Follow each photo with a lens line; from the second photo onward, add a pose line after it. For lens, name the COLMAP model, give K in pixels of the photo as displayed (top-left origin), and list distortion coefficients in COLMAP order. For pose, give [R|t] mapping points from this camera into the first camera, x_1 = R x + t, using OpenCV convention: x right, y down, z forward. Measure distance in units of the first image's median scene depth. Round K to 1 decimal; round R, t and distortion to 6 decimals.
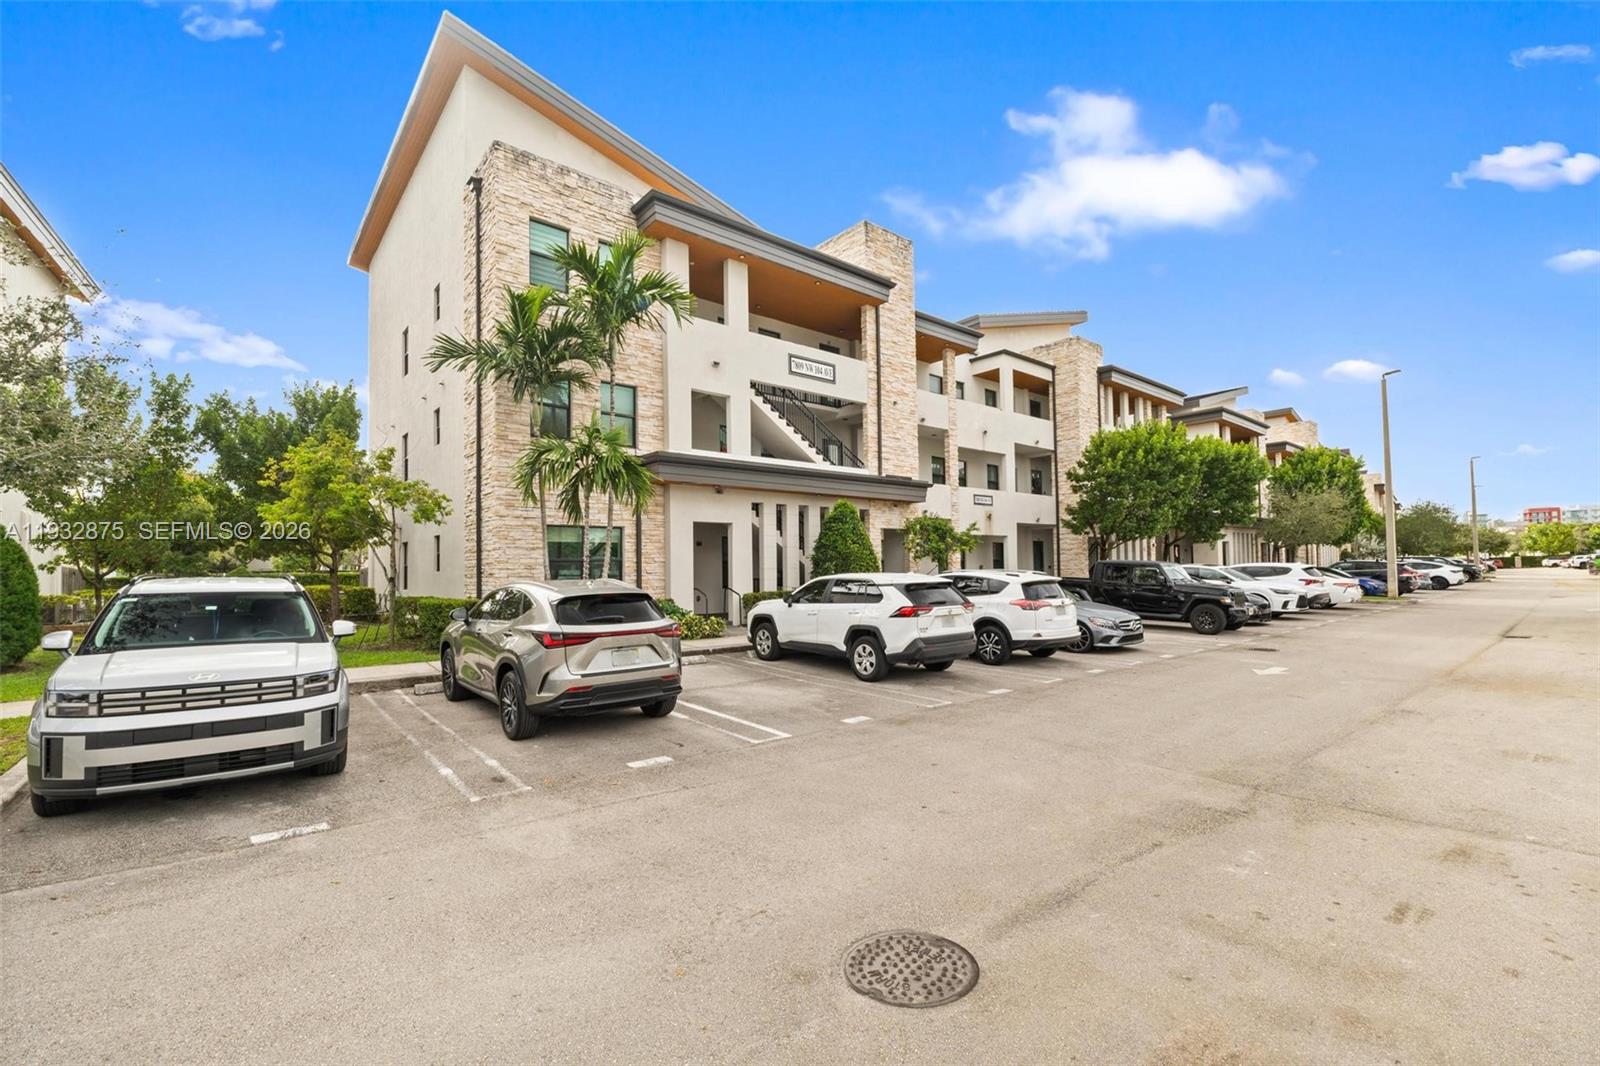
lens RADIAL K [[691.5, 0, 800.1], [0, 691.5, 539.8], [0, 0, 1]] dist [0.000887, -0.000108]
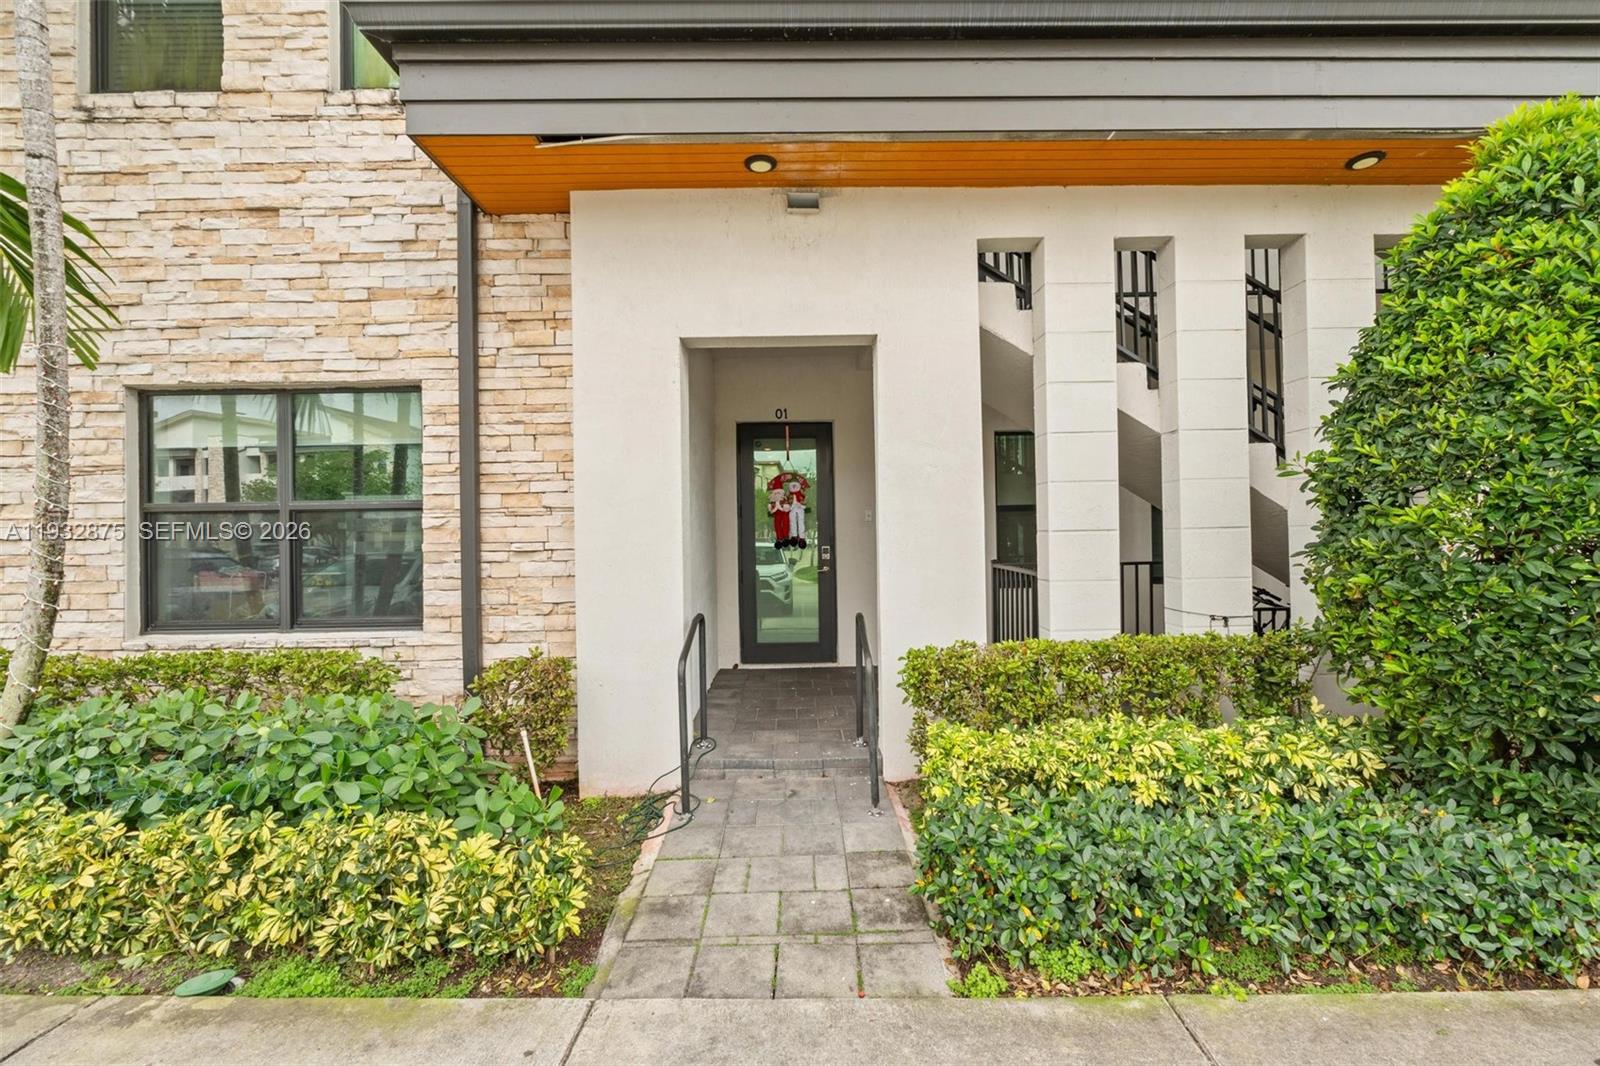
lens RADIAL K [[691.5, 0, 806.7], [0, 691.5, 533.6], [0, 0, 1]] dist [0.000887, -0.000108]
pose [[0.791385, -0.007311, -0.611275, 0.022590], [0.036452, 0.998714, 0.035247, 0.031765], [0.610231, -0.050176, 0.790633, 0.773827]]
